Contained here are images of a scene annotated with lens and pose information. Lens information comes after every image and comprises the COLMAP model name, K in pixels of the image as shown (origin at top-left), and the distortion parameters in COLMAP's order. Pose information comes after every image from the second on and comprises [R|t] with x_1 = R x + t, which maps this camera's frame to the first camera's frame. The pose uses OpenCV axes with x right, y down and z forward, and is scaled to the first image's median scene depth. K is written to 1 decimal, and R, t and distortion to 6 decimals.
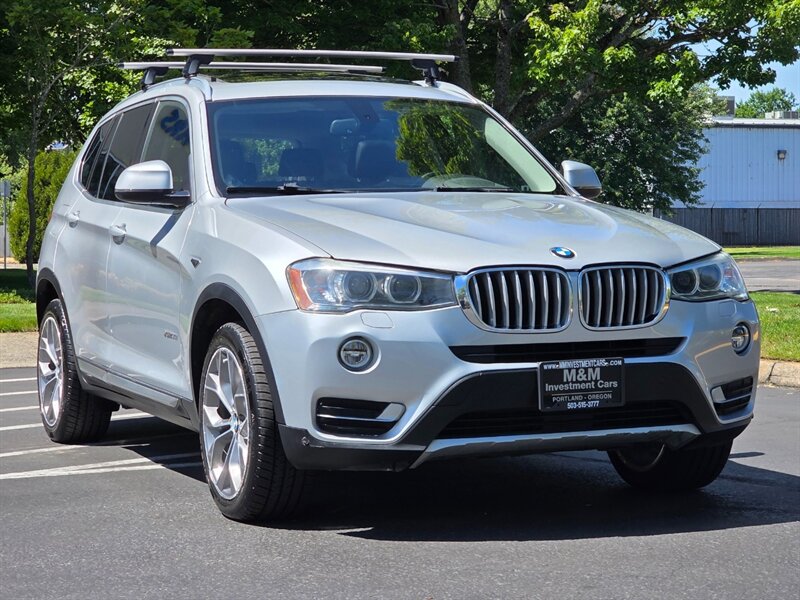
lens RADIAL K [[1968.8, 0, 401.4], [0, 1968.8, 300.4], [0, 0, 1]] dist [0.013439, 0.000000]
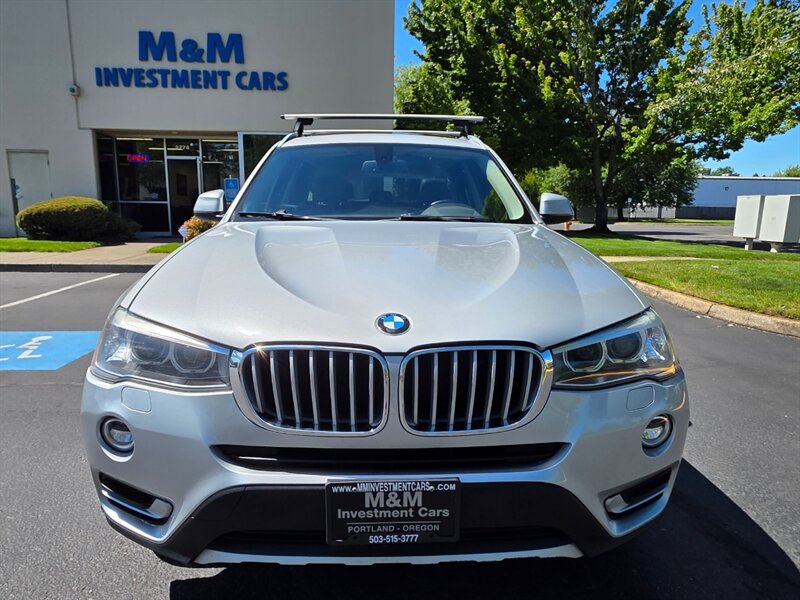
lens RADIAL K [[505.3, 0, 403.2], [0, 505.3, 309.4], [0, 0, 1]] dist [-0.001791, -0.003850]
pose [[0.933602, 0.089244, -0.347020, 0.143435], [-0.031480, 0.985170, 0.168667, -0.058656], [0.356927, -0.146544, 0.922566, 0.786994]]
